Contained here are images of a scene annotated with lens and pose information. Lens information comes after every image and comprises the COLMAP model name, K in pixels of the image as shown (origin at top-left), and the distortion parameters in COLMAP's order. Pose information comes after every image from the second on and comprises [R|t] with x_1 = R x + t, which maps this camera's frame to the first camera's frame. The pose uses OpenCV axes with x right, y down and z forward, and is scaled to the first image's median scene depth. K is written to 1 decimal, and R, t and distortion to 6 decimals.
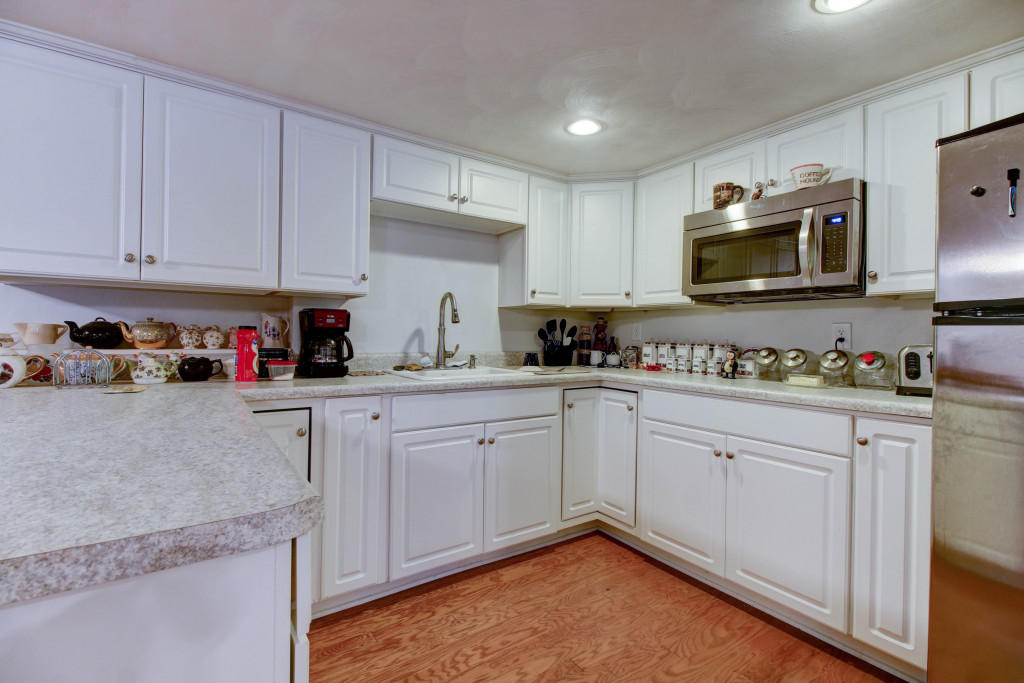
lens RADIAL K [[468.4, 0, 508.8], [0, 468.4, 335.1], [0, 0, 1]] dist [0.024273, -0.015502]
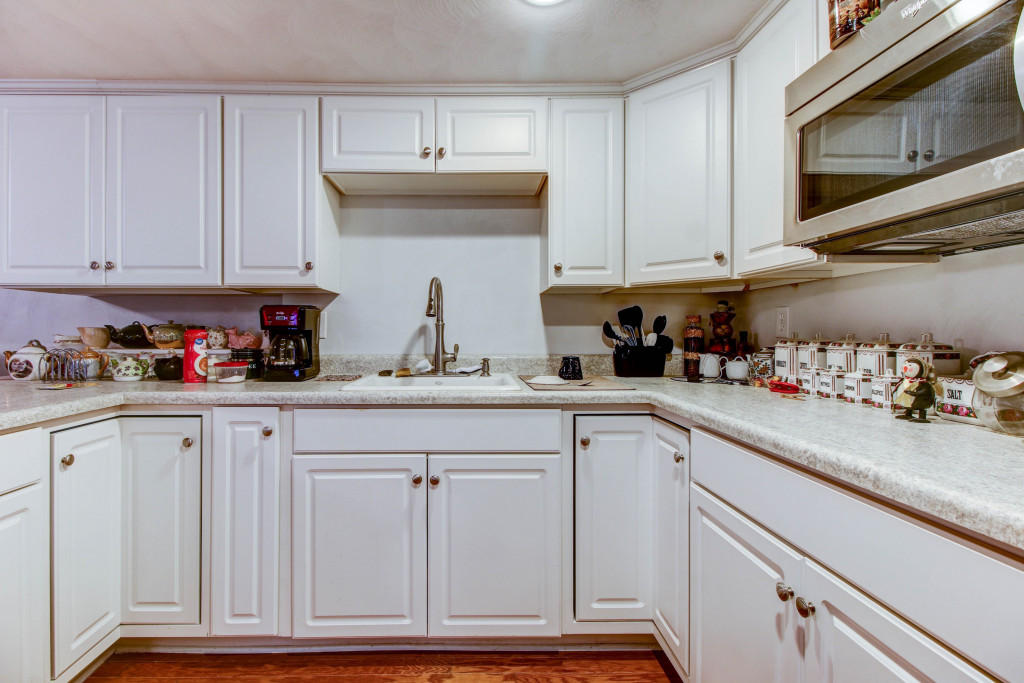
lens RADIAL K [[477.3, 0, 512.3], [0, 477.3, 333.6], [0, 0, 1]] dist [0.025074, -0.014814]
pose [[0.828203, -0.014402, -0.560243, 0.413934], [0.011846, 0.999896, -0.008192, 0.009745], [0.560303, 0.000148, 0.828288, 0.411622]]
